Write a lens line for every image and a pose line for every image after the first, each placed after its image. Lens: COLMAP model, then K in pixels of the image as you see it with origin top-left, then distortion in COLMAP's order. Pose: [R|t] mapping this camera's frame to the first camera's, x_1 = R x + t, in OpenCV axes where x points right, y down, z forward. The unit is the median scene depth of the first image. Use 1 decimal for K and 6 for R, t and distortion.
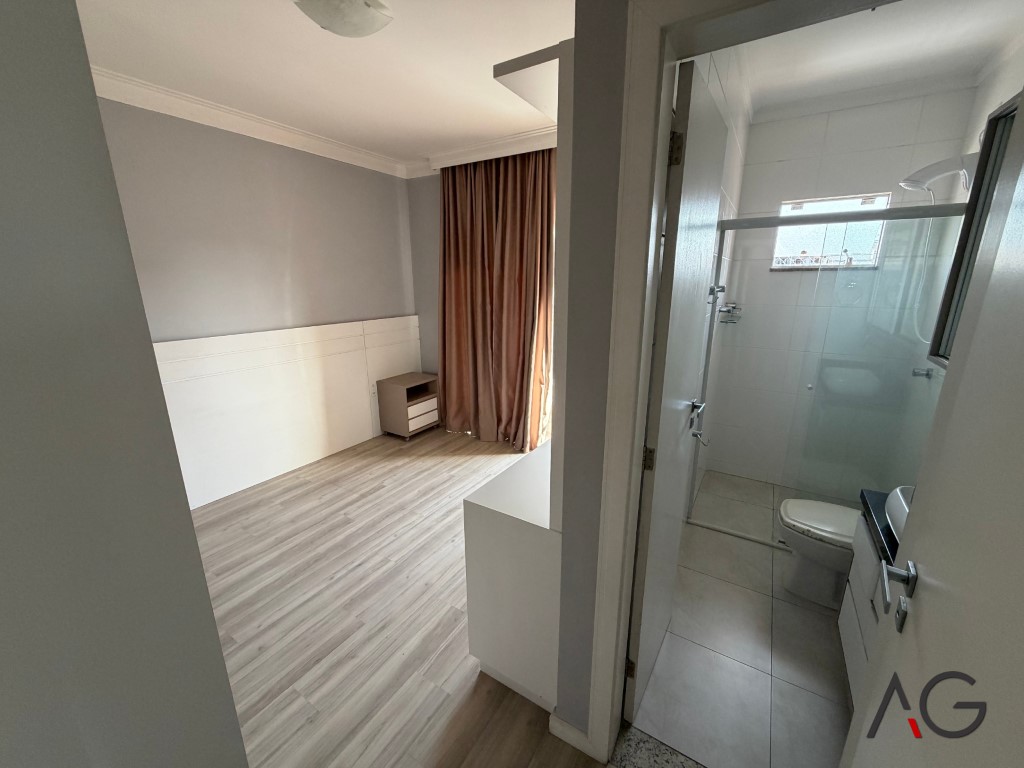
lens RADIAL K [[408.3, 0, 512.0], [0, 408.3, 384.0], [0, 0, 1]] dist [0.000784, 0.000175]
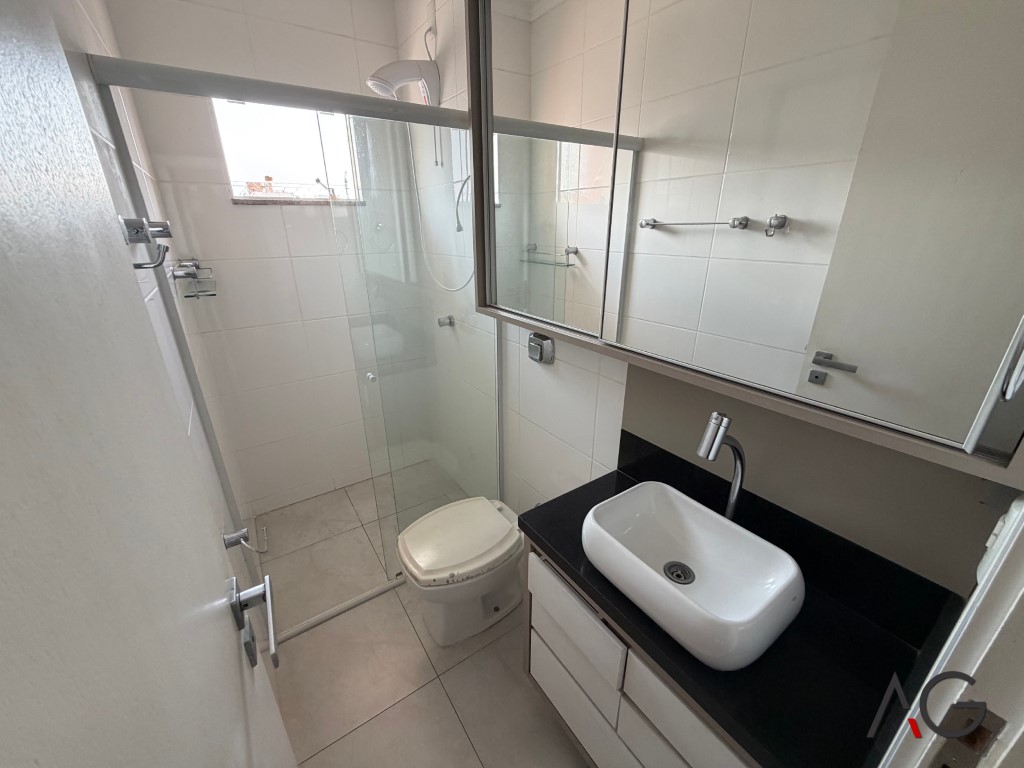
lens RADIAL K [[408.3, 0, 512.0], [0, 408.3, 384.0], [0, 0, 1]] dist [0.000784, 0.000175]
pose [[0.400662, -0.332593, 0.853728, 0.218936], [0.233307, 0.938108, 0.255973, -0.095036], [-0.886024, 0.096622, 0.453460, 0.448697]]
